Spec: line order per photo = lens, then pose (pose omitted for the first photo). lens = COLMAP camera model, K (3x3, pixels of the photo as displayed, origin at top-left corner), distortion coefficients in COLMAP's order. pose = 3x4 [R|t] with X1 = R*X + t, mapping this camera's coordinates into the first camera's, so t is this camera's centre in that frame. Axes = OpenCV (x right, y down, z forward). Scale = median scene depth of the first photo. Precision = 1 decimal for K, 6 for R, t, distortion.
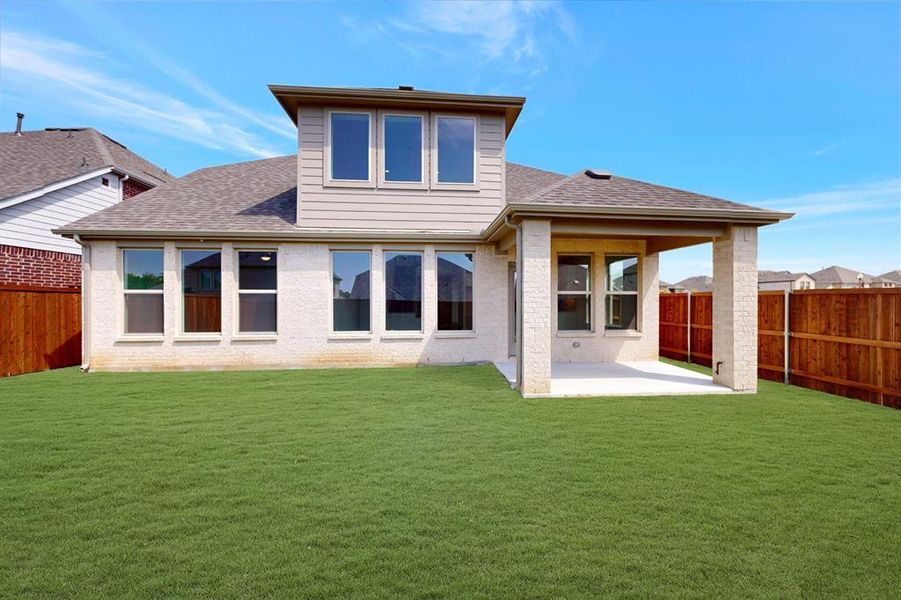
lens RADIAL K [[348.8, 0, 449.5], [0, 348.8, 300.3], [0, 0, 1]] dist [-0.001286, -0.000492]
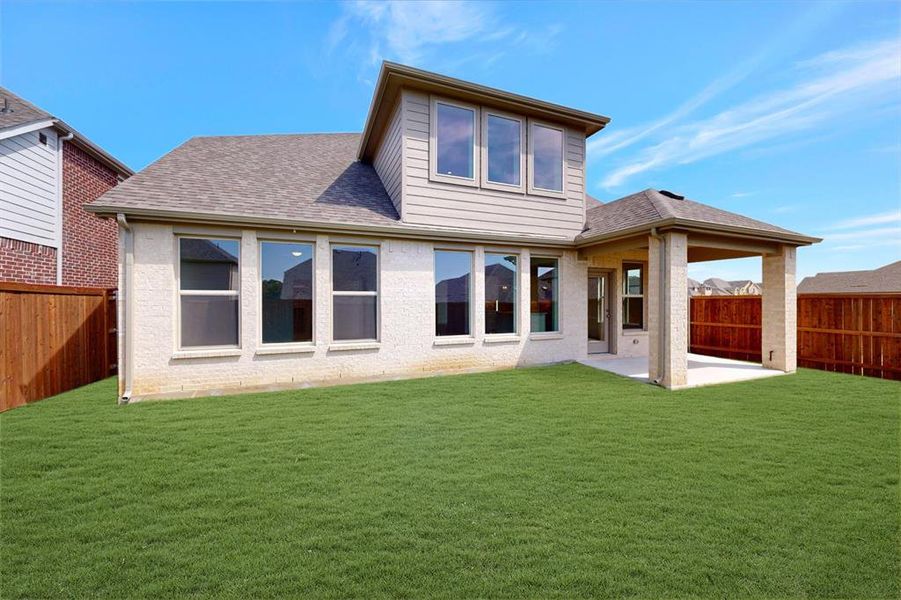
lens RADIAL K [[340.1, 0, 455.2], [0, 340.1, 303.7], [0, 0, 1]] dist [-0.003170, -0.000162]
pose [[0.956121, -0.003233, 0.292955, -0.558321], [0.000773, 0.999963, 0.008514, -0.006780], [-0.292971, -0.007914, 0.956088, 0.114618]]
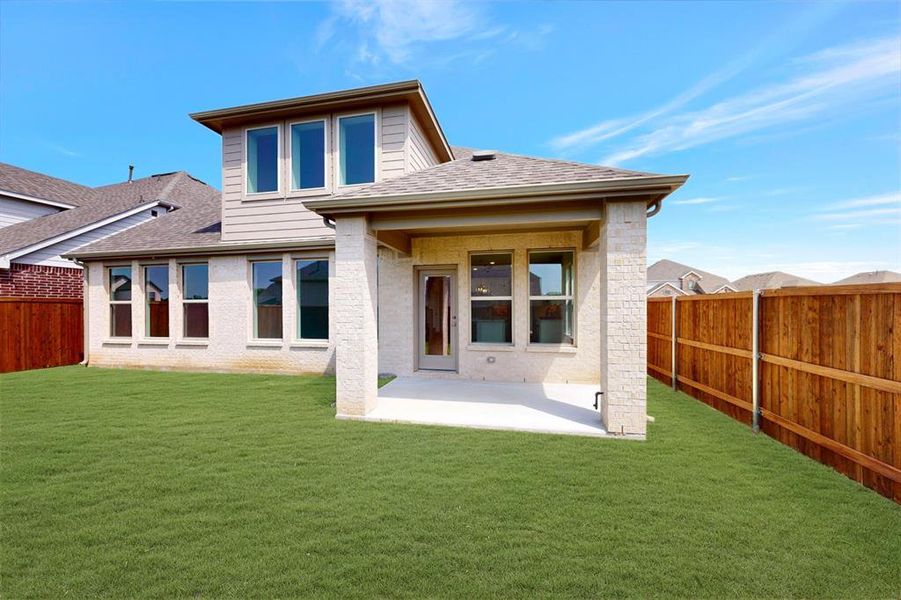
lens RADIAL K [[349.8, 0, 446.7], [0, 349.8, 307.8], [0, 0, 1]] dist [0.000328, 0.000023]
pose [[0.956424, -0.005611, -0.291928, 0.538969], [0.006842, 0.999971, 0.003195, -0.002336], [0.291902, -0.005053, 0.956435, 0.164890]]
